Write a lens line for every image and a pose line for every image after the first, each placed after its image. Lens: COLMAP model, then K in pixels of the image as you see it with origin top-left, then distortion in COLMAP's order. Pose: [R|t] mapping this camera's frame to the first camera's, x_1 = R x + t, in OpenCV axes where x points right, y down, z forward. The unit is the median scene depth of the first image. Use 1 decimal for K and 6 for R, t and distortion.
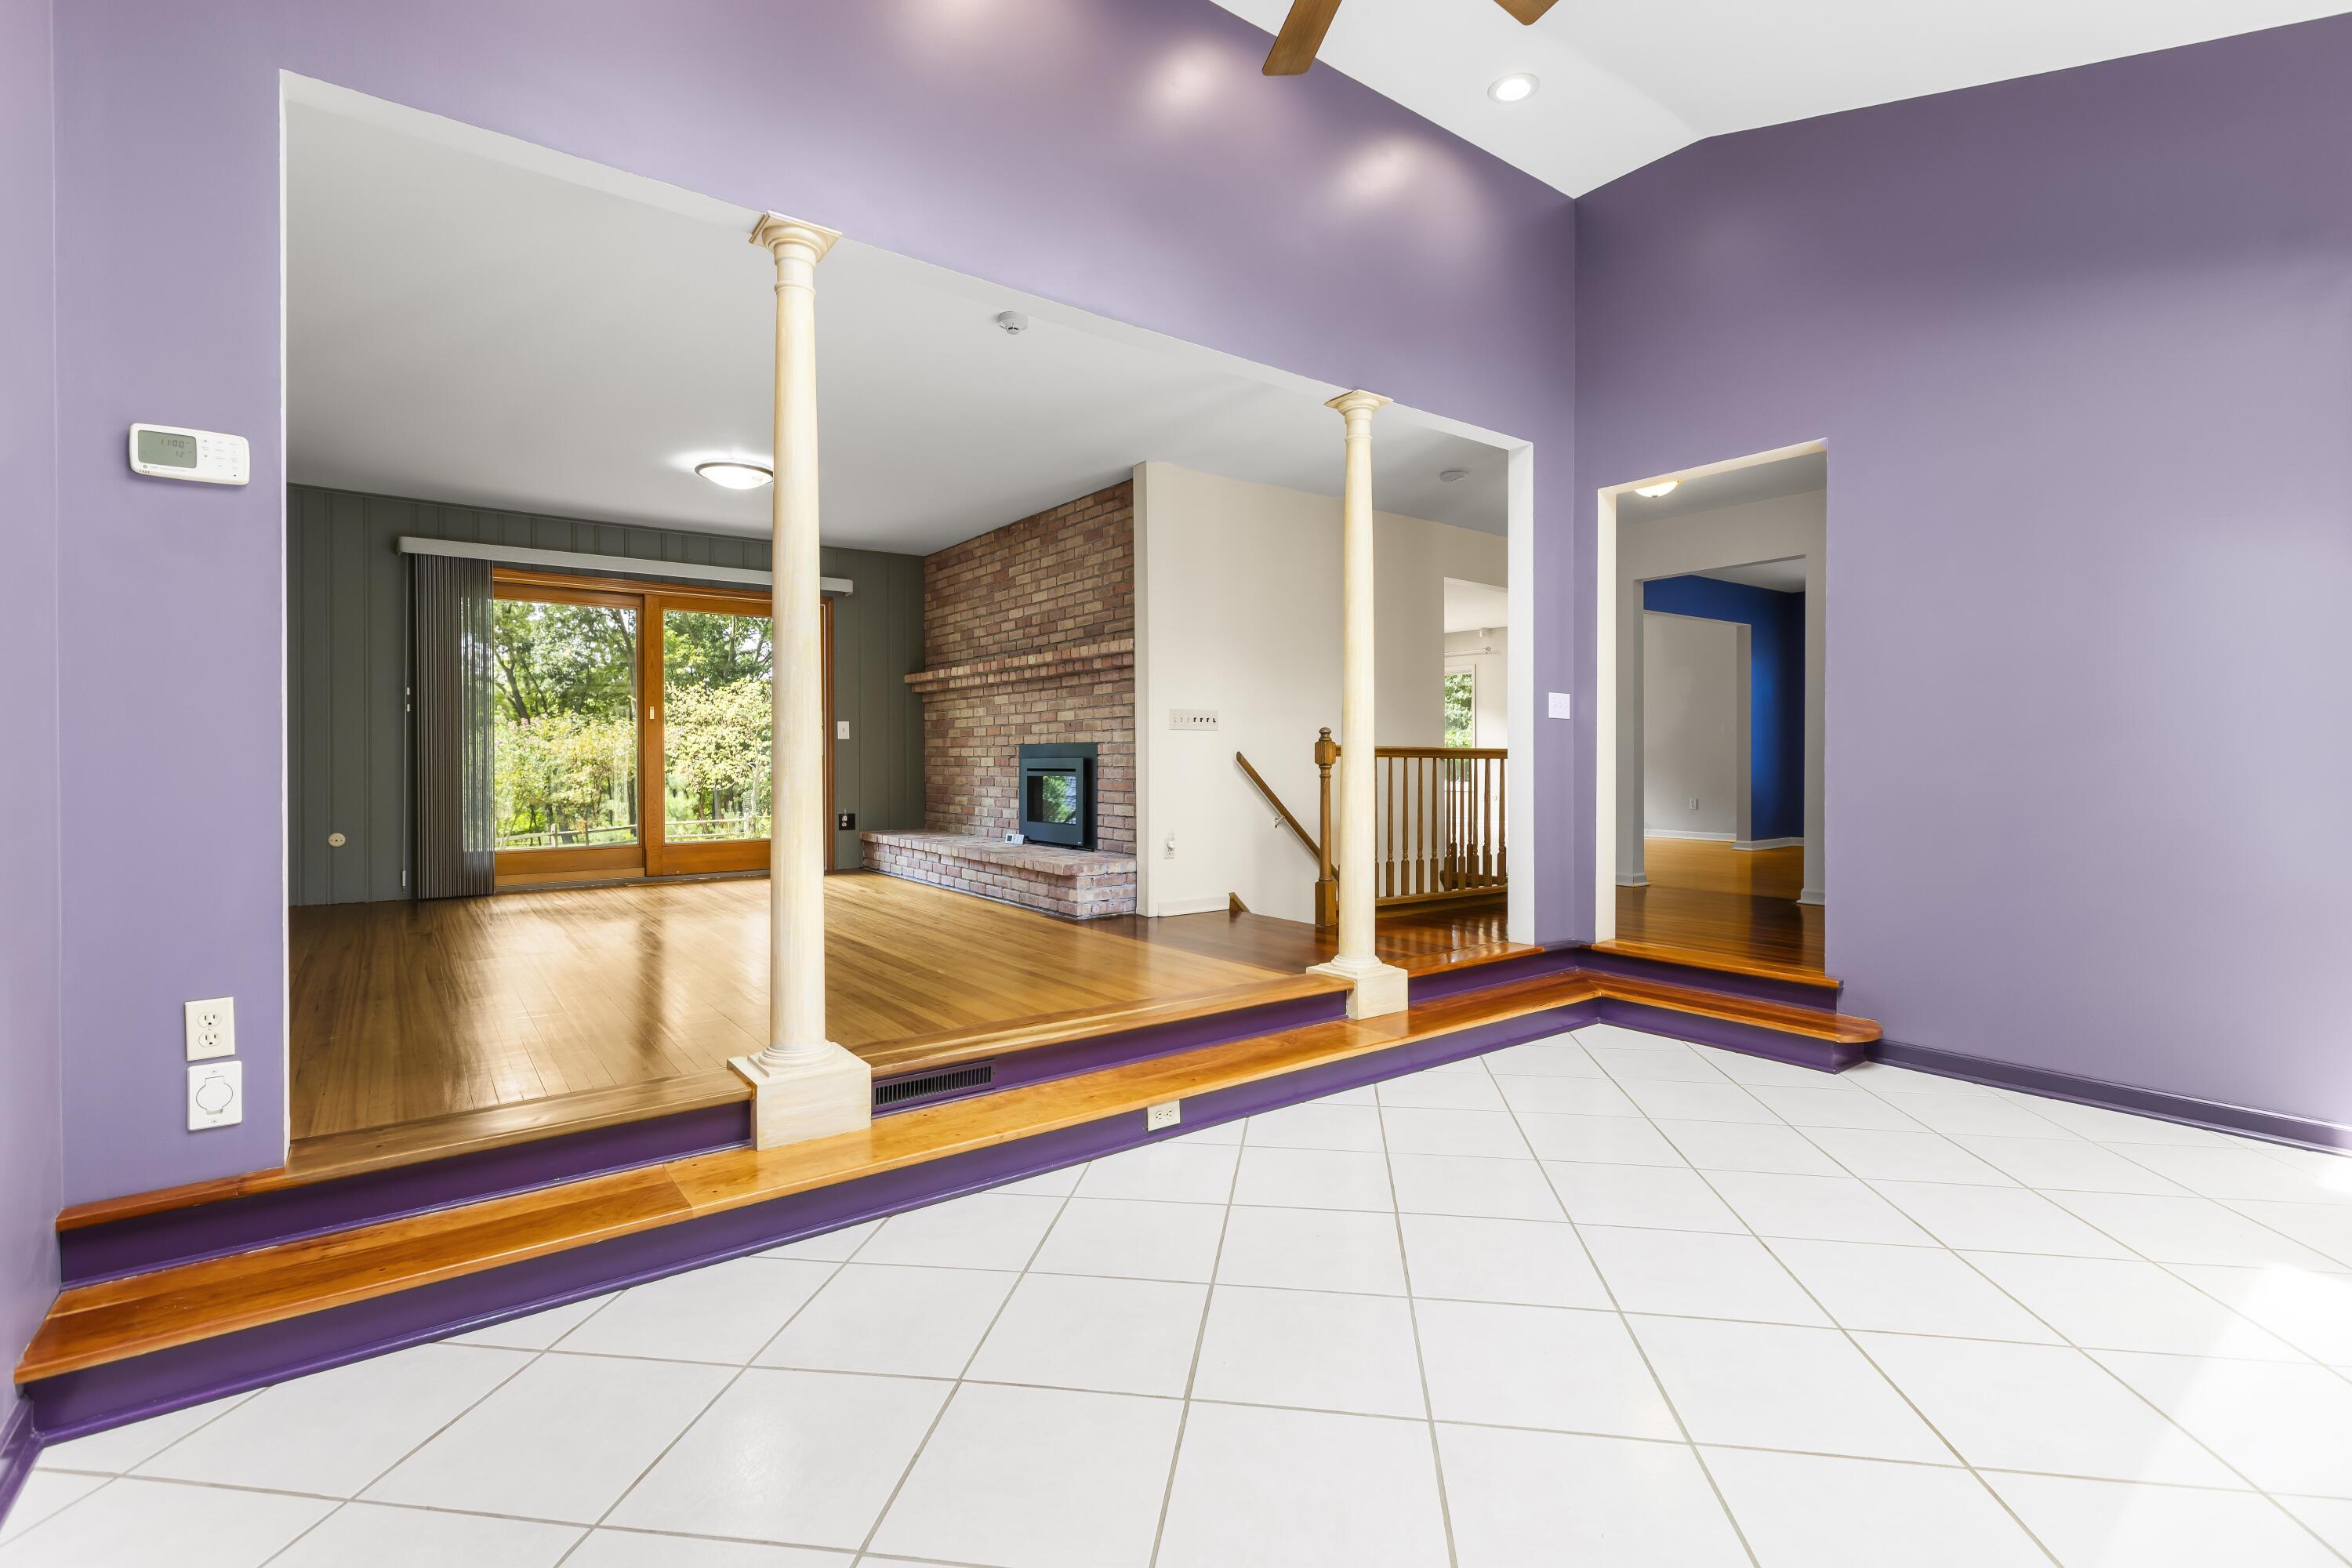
lens RADIAL K [[1058.3, 0, 1178.2], [0, 1058.3, 778.4], [0, 0, 1]] dist [-0.004587, 0.000276]
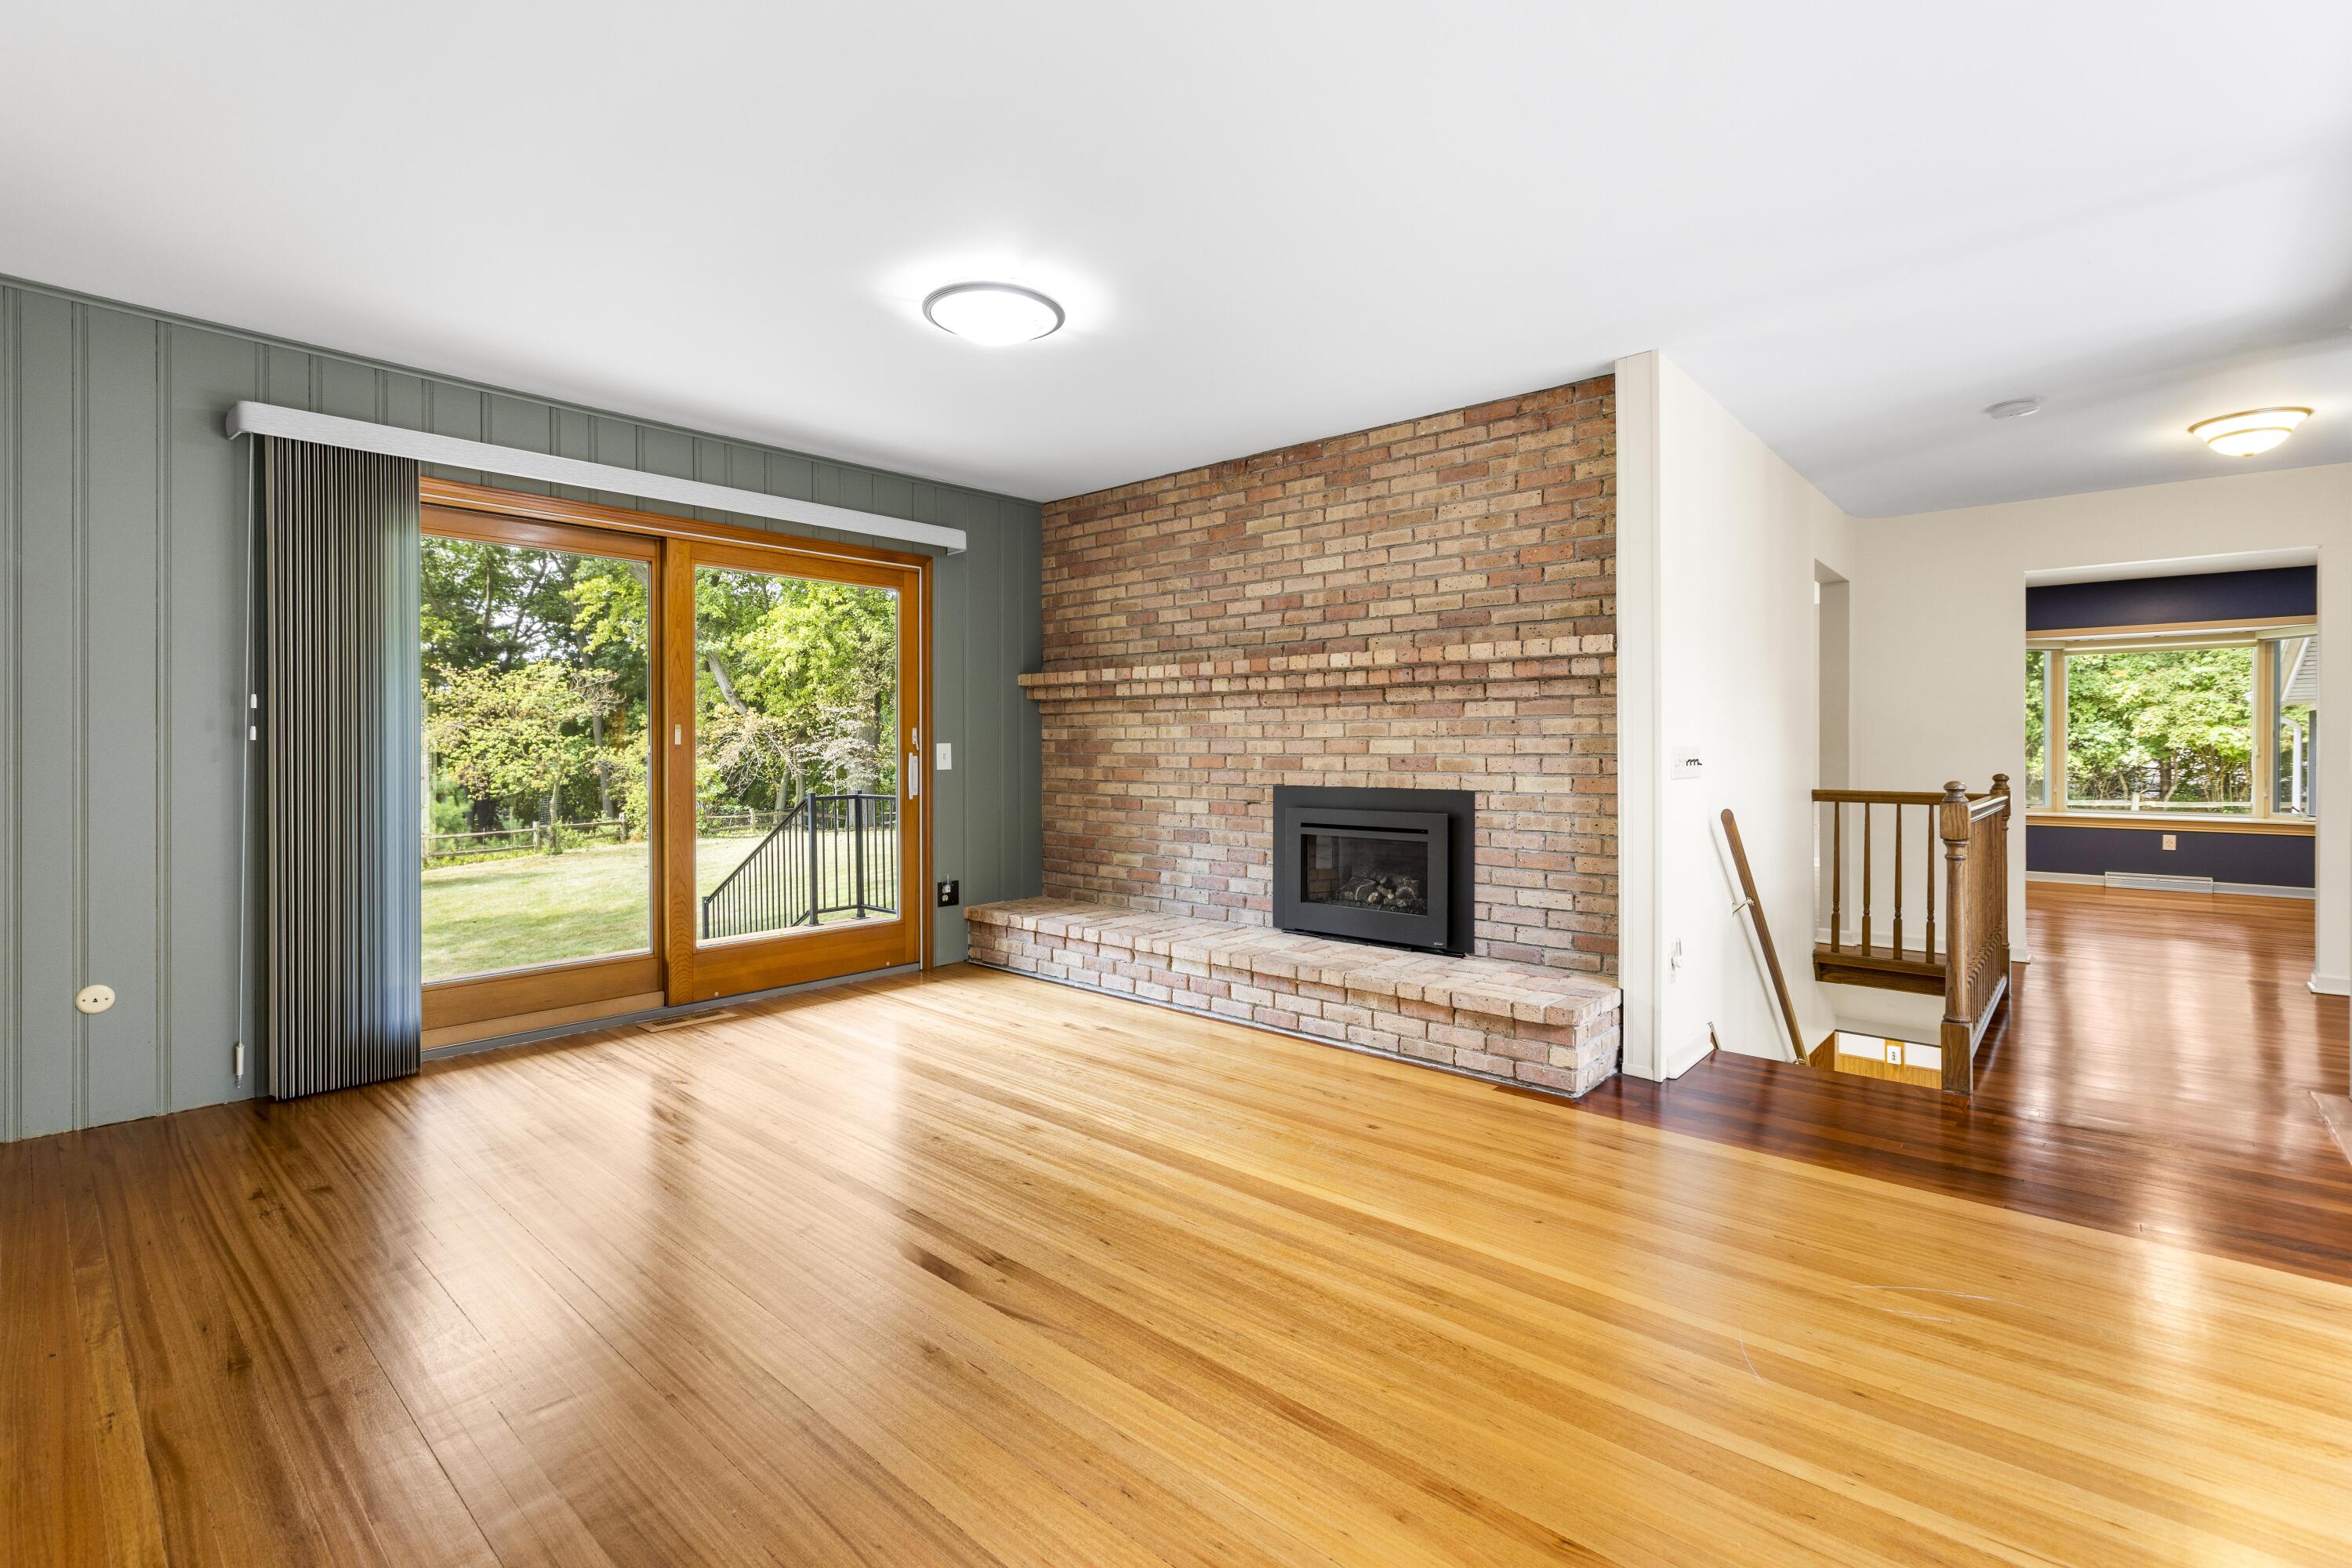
lens RADIAL K [[1058.3, 0, 1174.4], [0, 1058.3, 763.3], [0, 0, 1]] dist [-0.004587, 0.000276]
pose [[0.979859, -0.000940, 0.199688, -0.342835], [0.001394, 0.999997, -0.002129, -0.044210], [-0.199685, 0.002365, 0.979857, 0.354536]]
